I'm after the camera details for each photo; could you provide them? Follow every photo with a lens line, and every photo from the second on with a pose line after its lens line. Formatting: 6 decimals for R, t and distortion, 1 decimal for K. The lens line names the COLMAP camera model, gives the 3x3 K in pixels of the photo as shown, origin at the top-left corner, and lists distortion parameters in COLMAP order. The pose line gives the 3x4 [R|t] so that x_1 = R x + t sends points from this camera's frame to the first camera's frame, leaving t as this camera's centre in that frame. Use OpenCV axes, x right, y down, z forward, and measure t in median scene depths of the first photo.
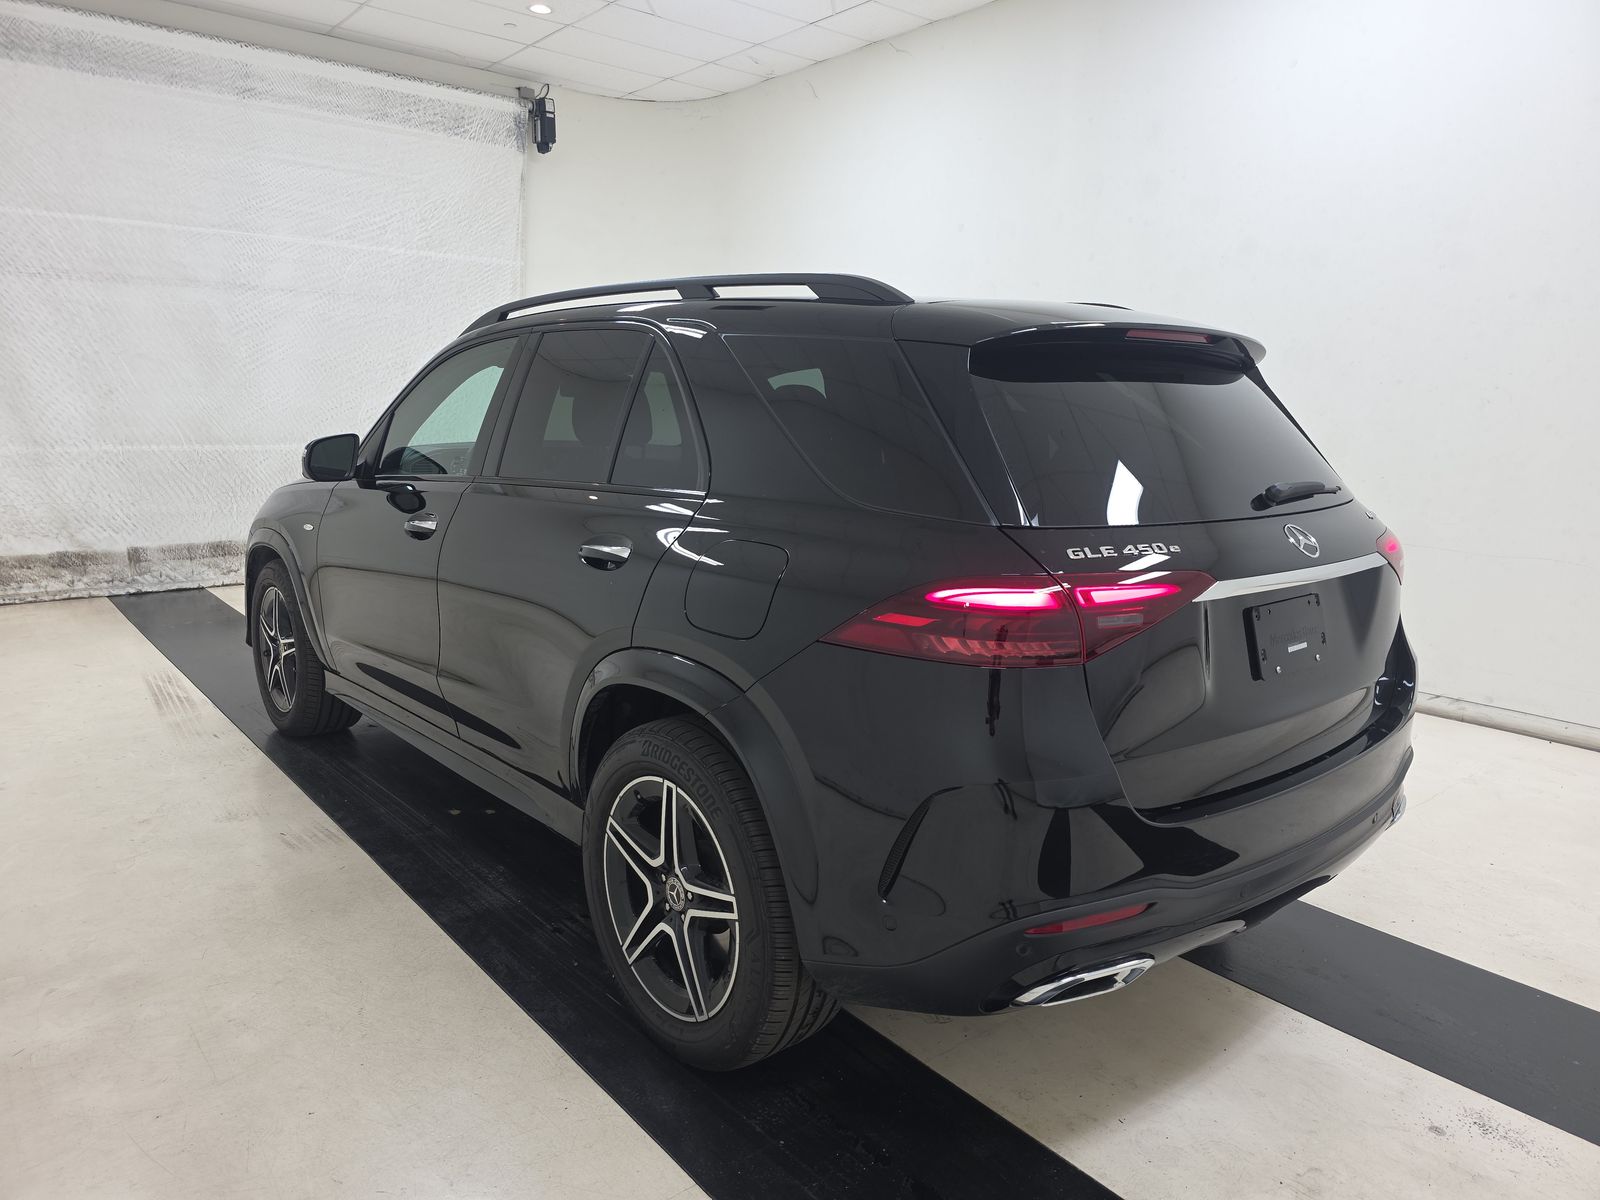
lens RADIAL K [[1067.4, 0, 804.7], [0, 1067.4, 597.4], [0, 0, 1]] dist [0.022541, -0.024215]
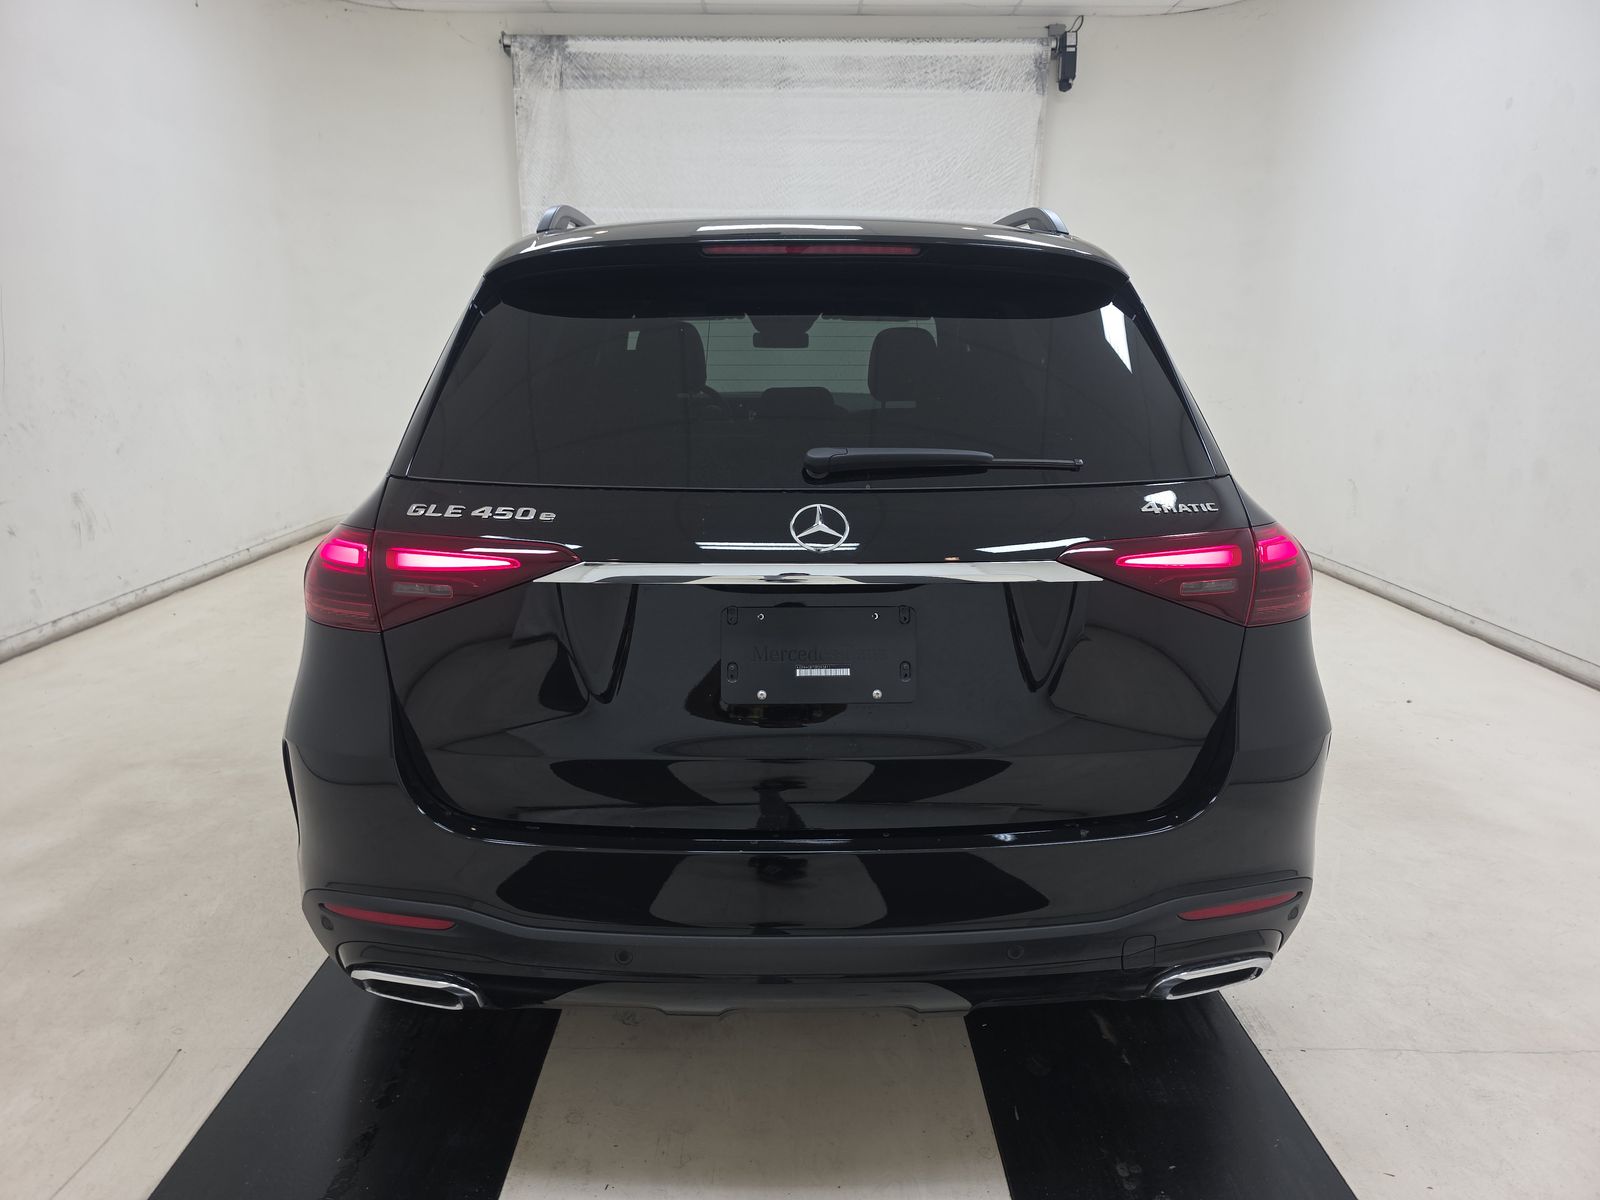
lens RADIAL K [[1067.4, 0, 799.9], [0, 1067.4, 598.7], [0, 0, 1]] dist [0.022541, -0.024215]
pose [[0.776687, 0.124944, -0.617370, 0.249104], [-0.099888, 0.992158, 0.075129, -0.015690], [0.621916, 0.003316, 0.783077, 0.119676]]
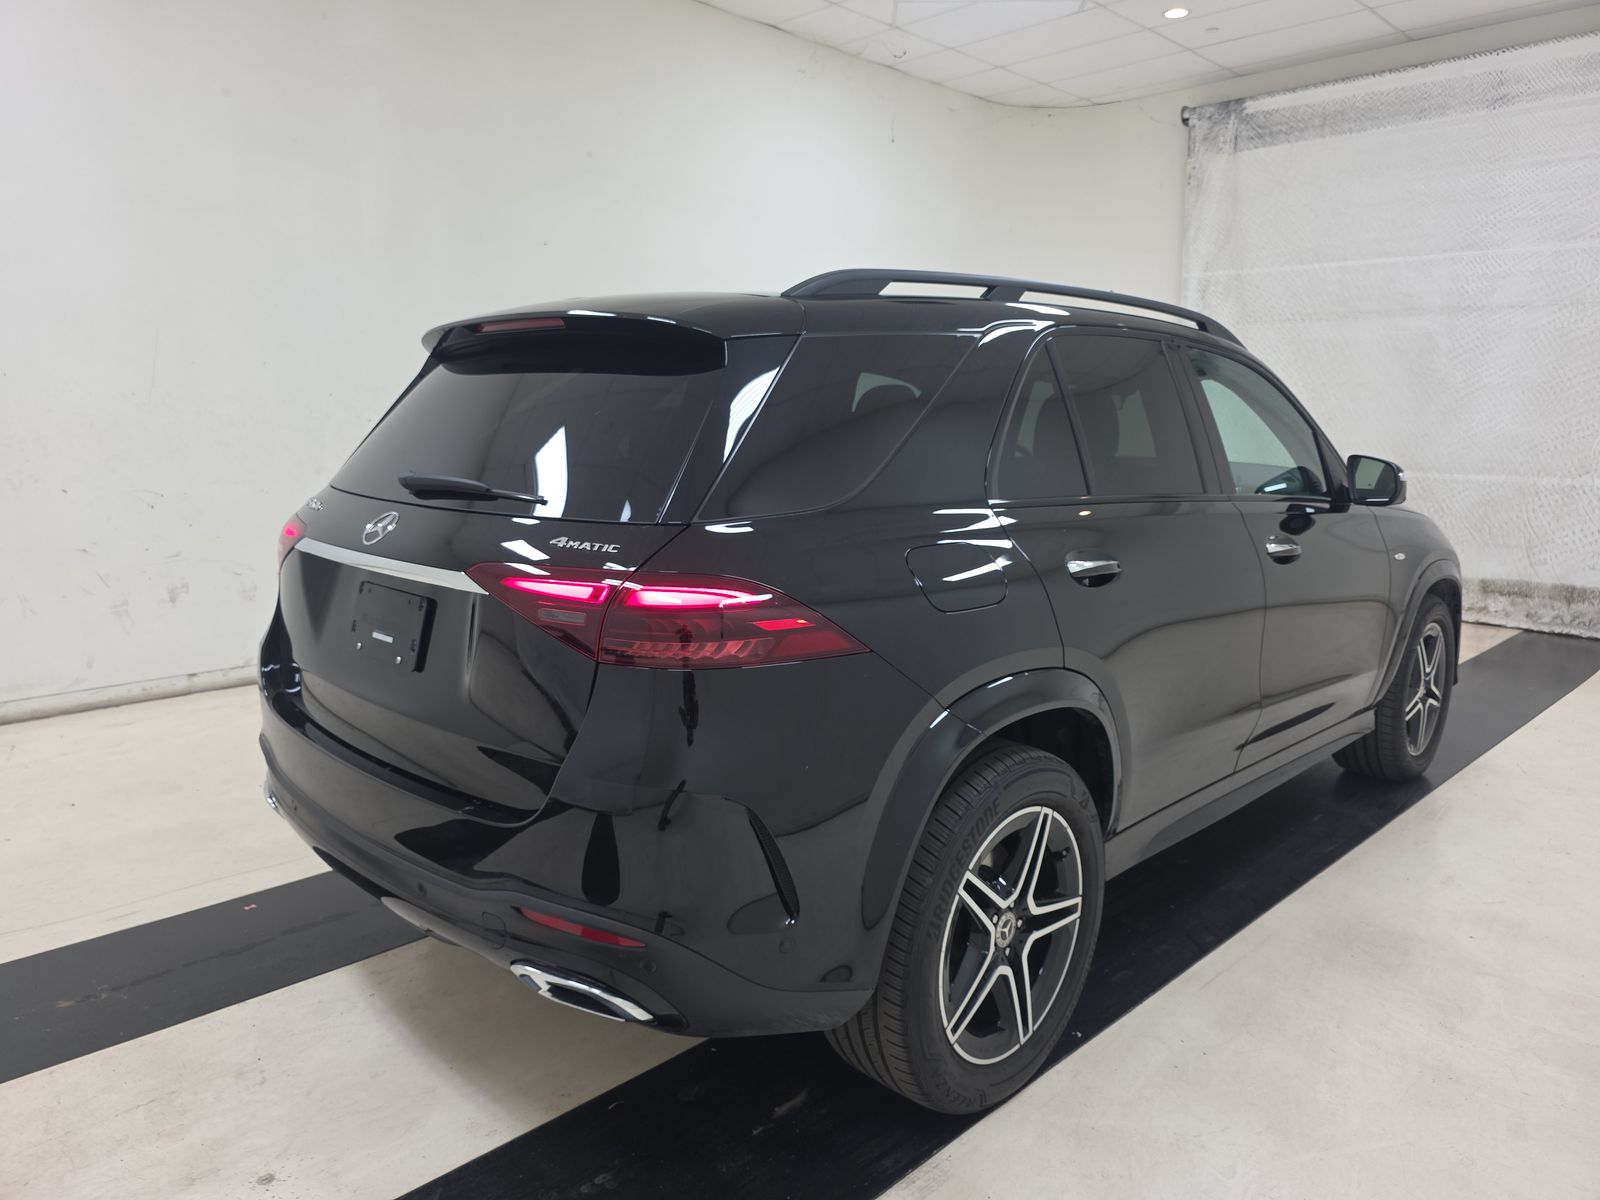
lens RADIAL K [[1067.4, 0, 795.1], [0, 1067.4, 604.1], [0, 0, 1]] dist [0.022541, -0.024215]
pose [[0.080218, 0.157852, -0.984199, 0.405480], [-0.192184, 0.971304, 0.140120, -0.052509], [0.978075, 0.177907, 0.108252, 0.354318]]
